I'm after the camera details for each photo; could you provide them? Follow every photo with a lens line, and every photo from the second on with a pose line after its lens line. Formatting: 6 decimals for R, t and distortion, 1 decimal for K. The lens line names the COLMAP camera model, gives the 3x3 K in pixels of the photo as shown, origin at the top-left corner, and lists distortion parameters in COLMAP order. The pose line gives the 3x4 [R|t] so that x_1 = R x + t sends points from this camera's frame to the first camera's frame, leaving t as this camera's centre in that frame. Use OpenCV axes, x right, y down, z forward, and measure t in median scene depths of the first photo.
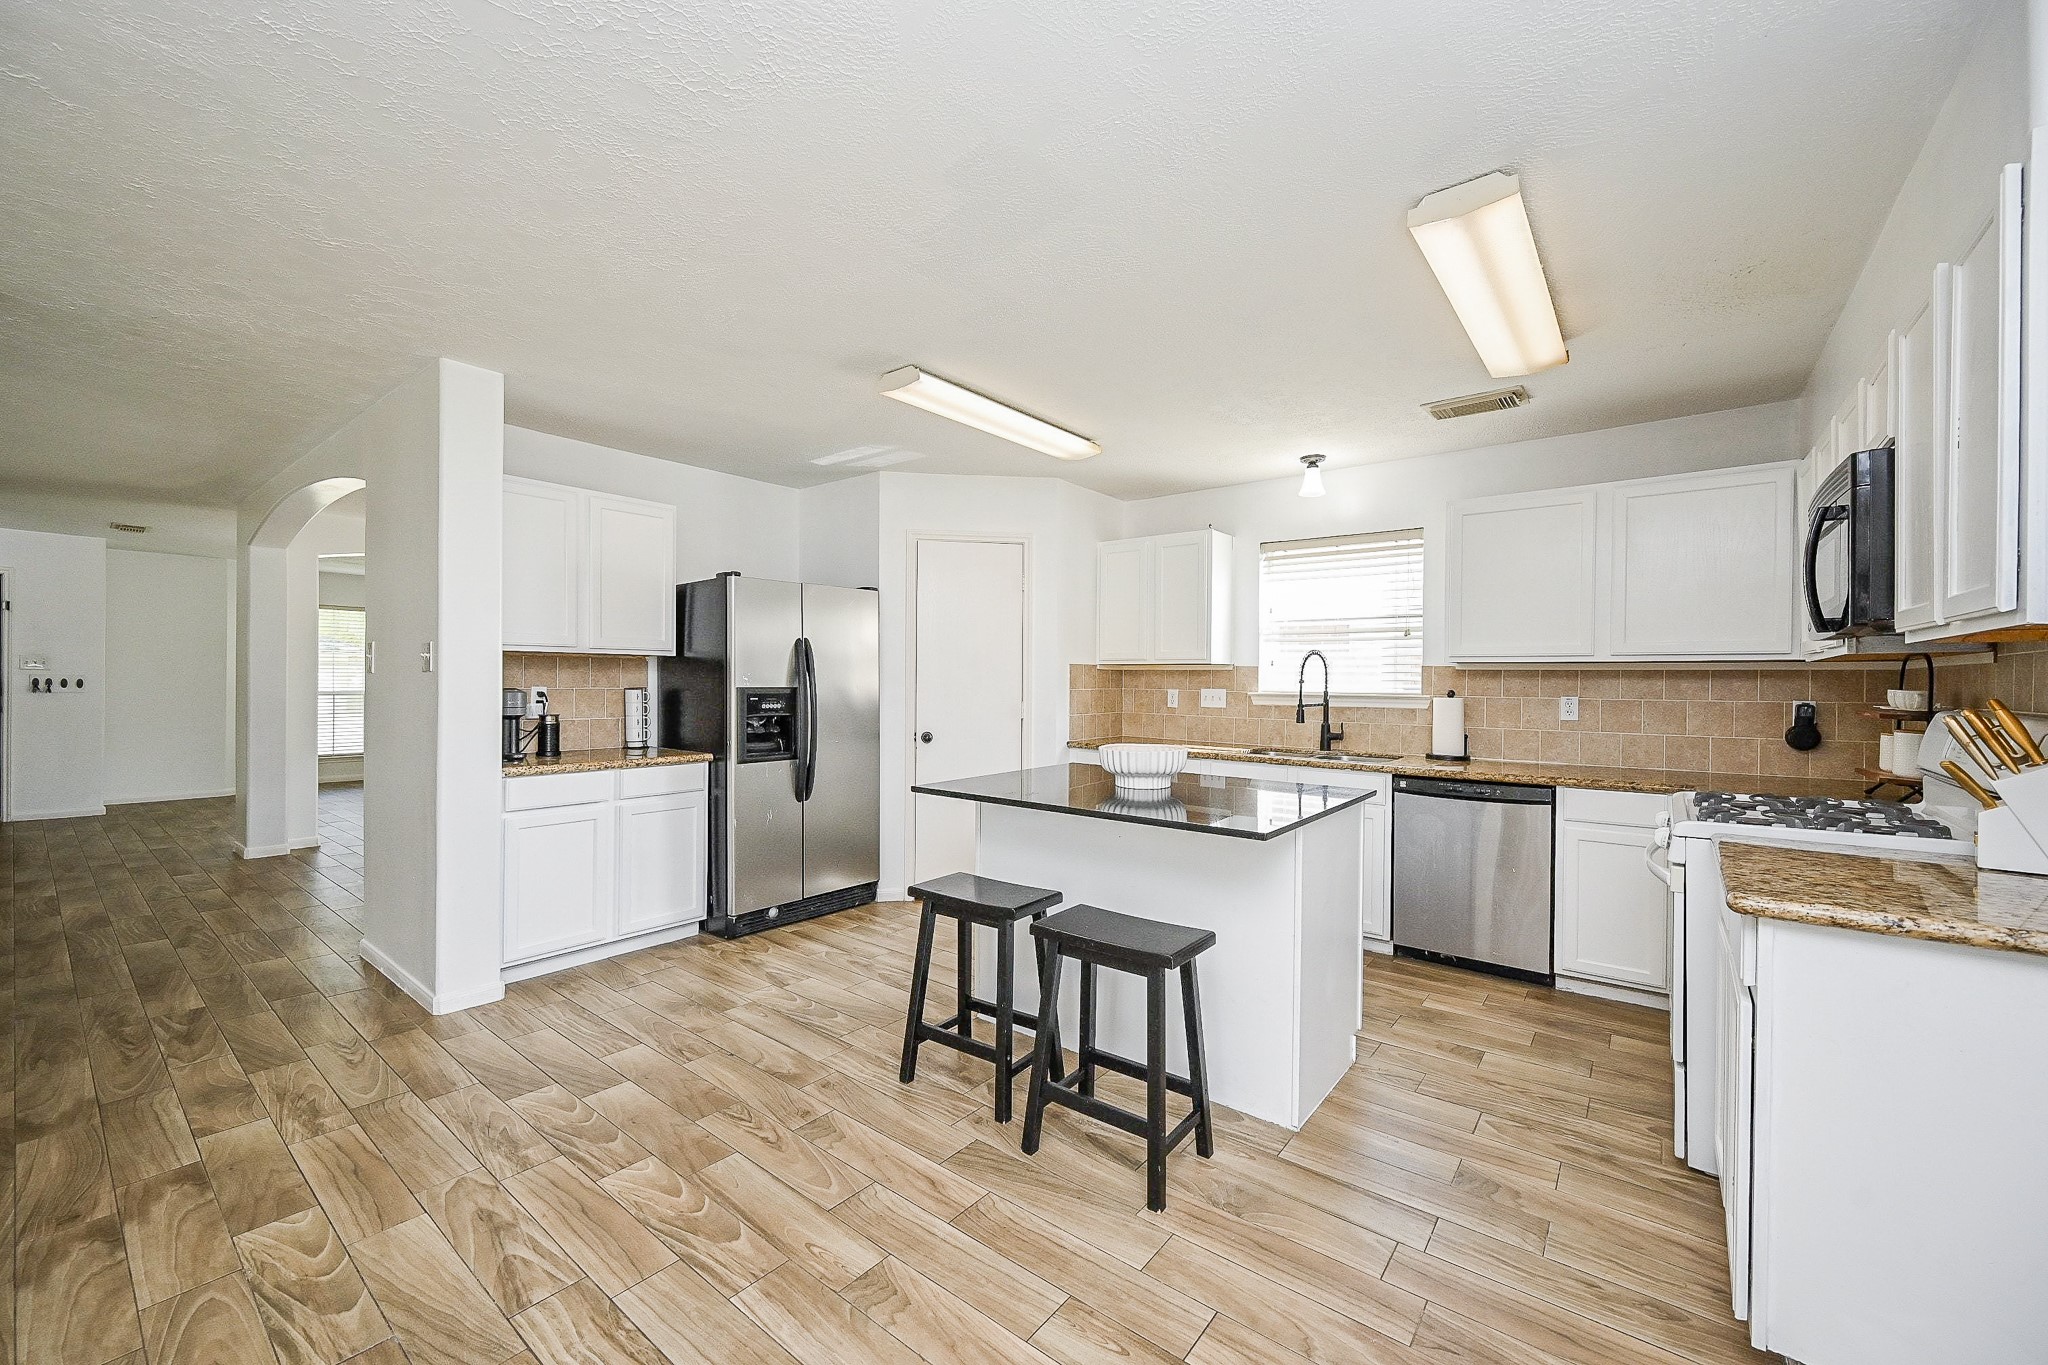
lens RADIAL K [[818.4, 0, 1005.6], [0, 818.4, 681.4], [0, 0, 1]] dist [-0.000712, -0.000105]
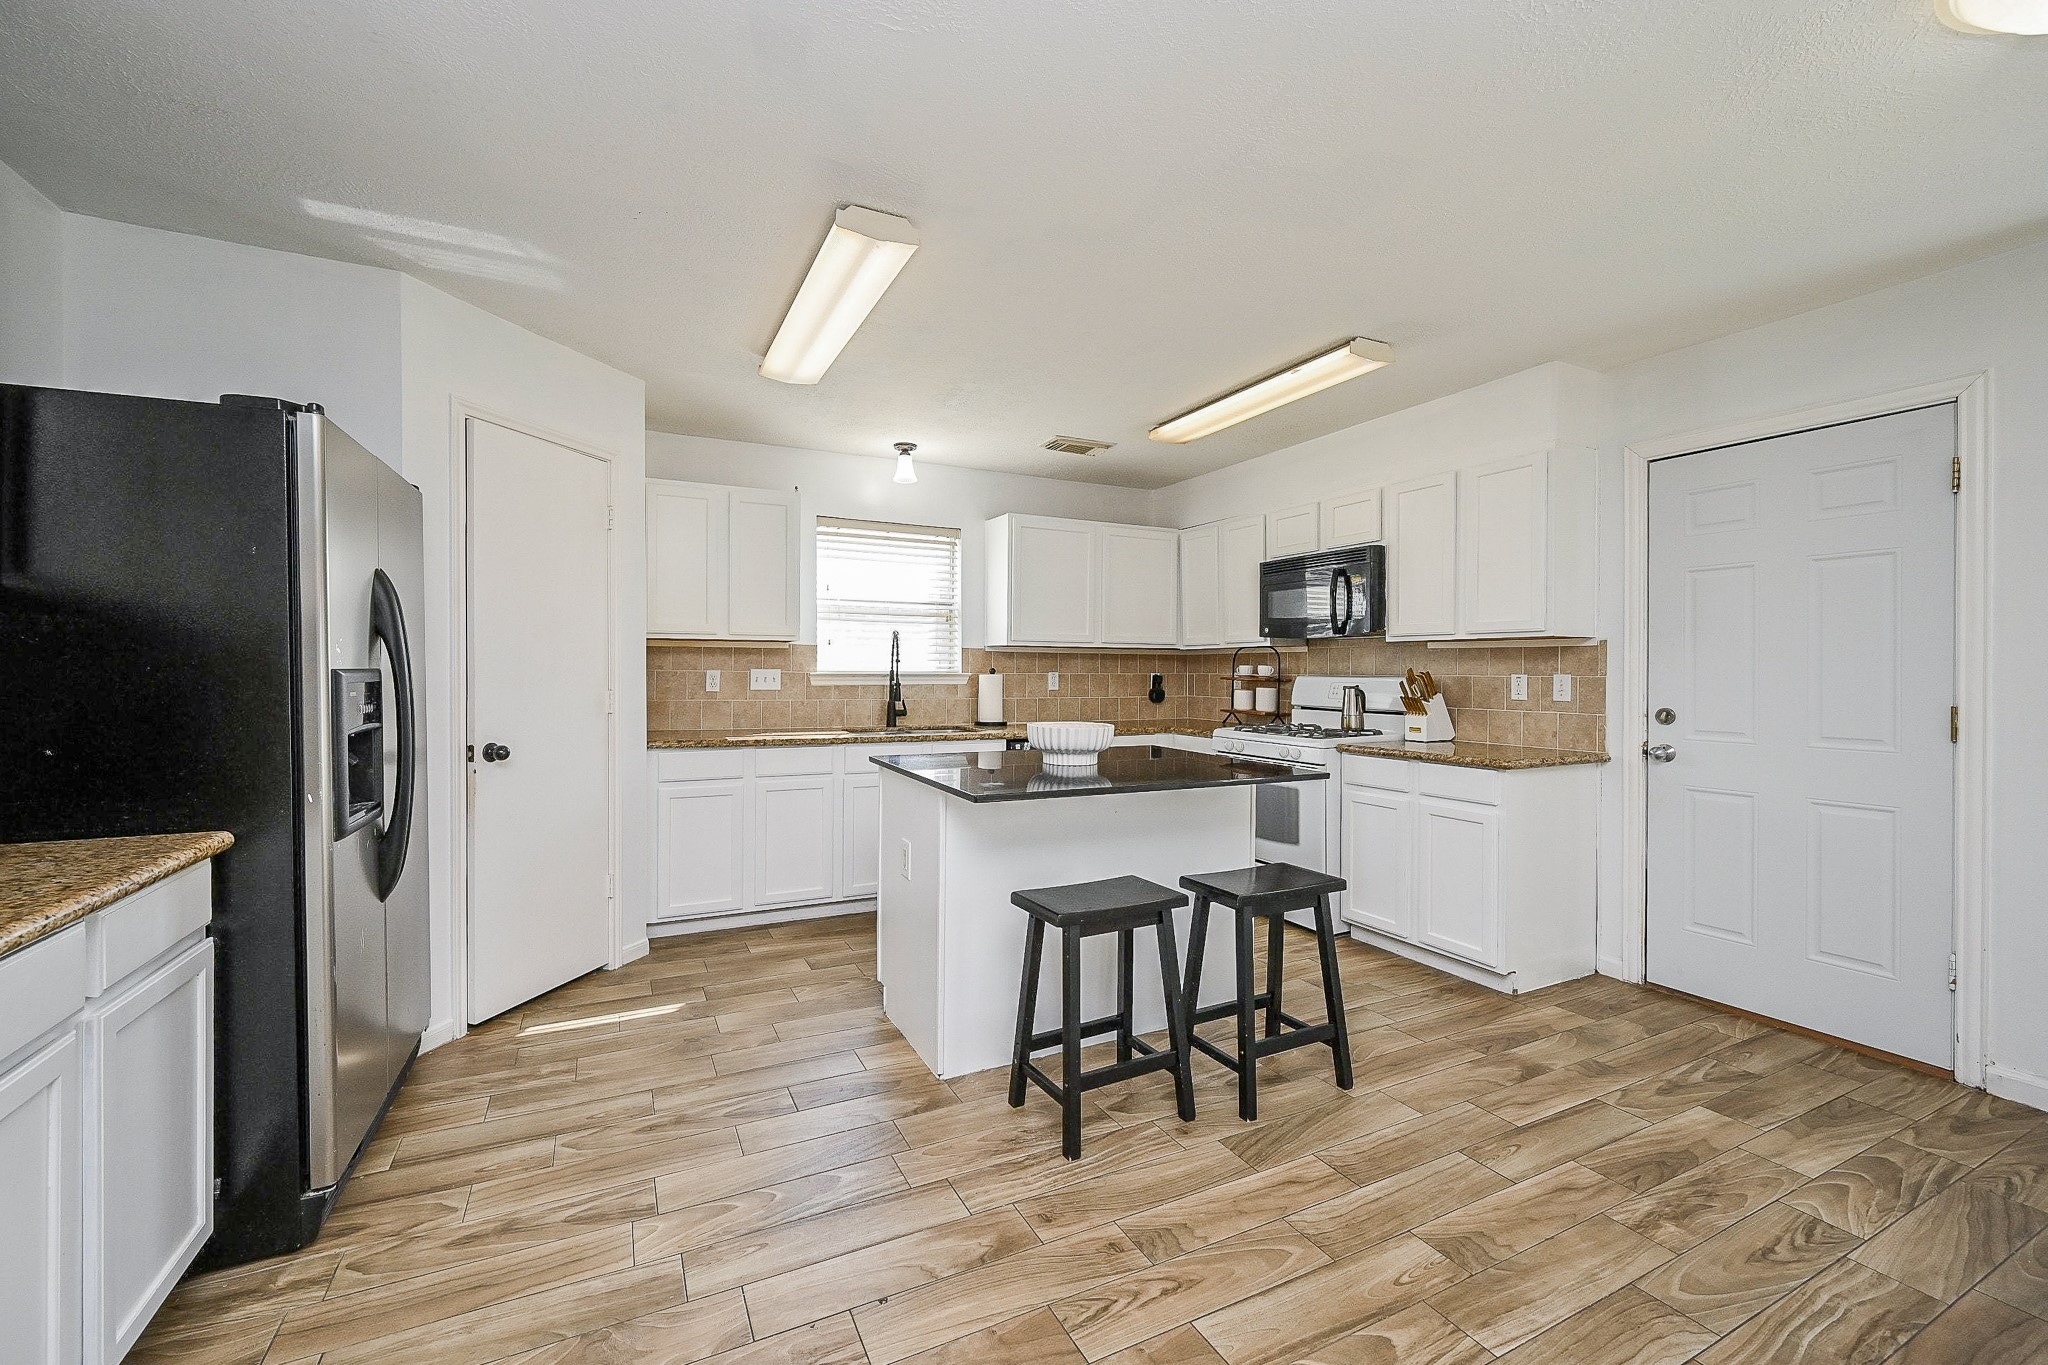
lens RADIAL K [[832.5, 0, 1023.5], [0, 832.5, 670.6], [0, 0, 1]] dist [-0.001485, -0.000083]
pose [[0.413546, -0.006907, 0.910457, -0.614869], [0.001206, 0.999975, 0.007038, 0.006297], [-0.910482, -0.001812, 0.413544, 0.497681]]
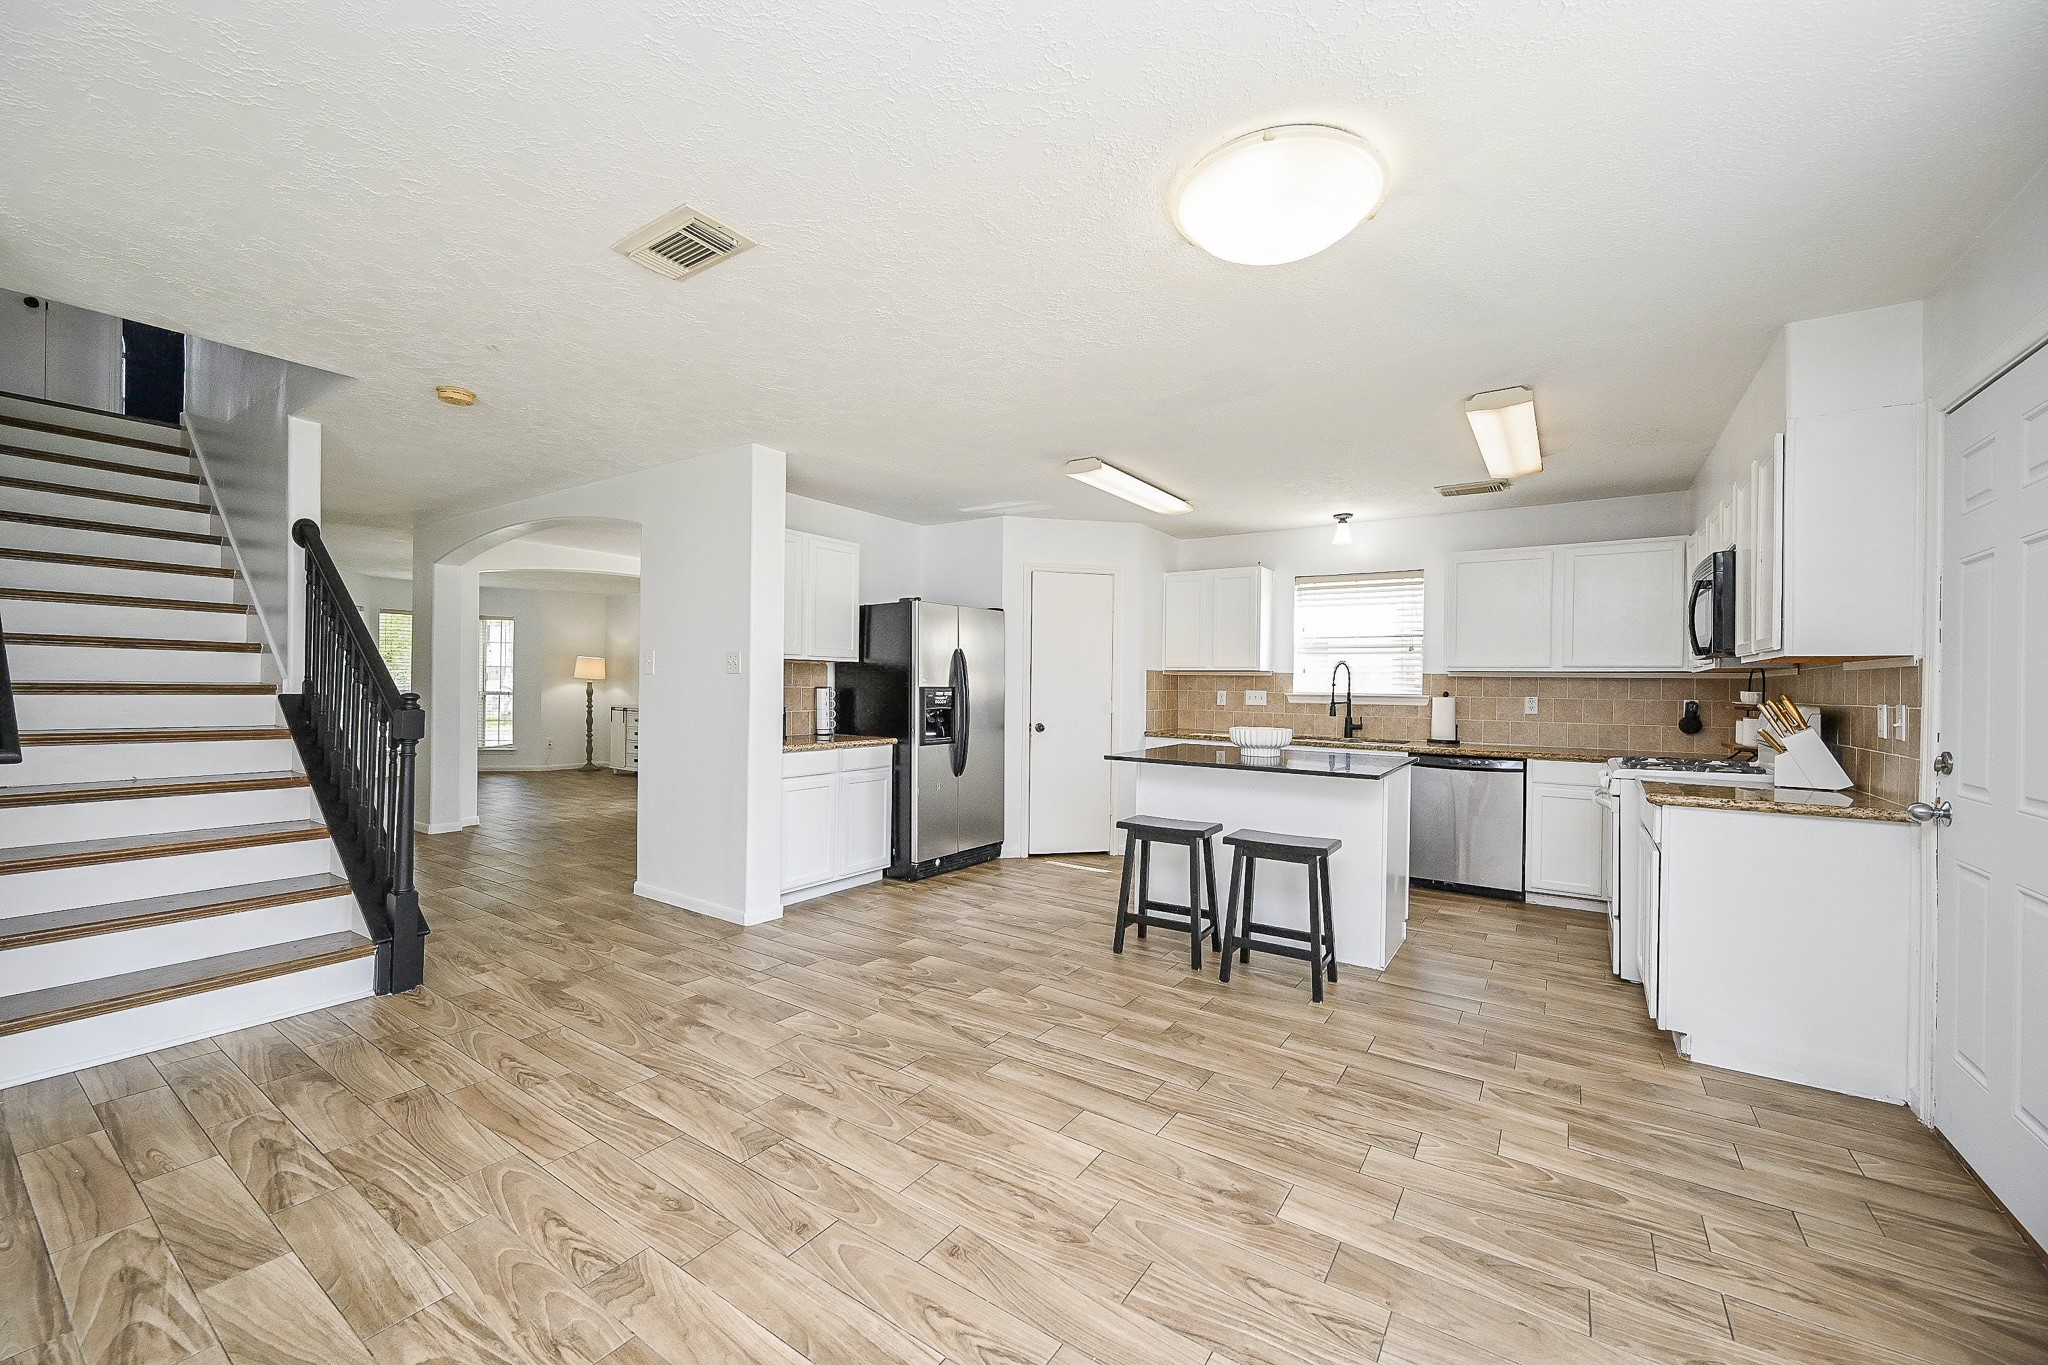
lens RADIAL K [[827.3, 0, 1002.8], [0, 827.3, 681.2], [0, 0, 1]] dist [0.001252, 0.000125]
pose [[0.997377, 0.005751, 0.072159, -0.308514], [-0.005393, 0.999972, -0.005163, 0.004743], [-0.072186, 0.004760, 0.997380, -0.334799]]
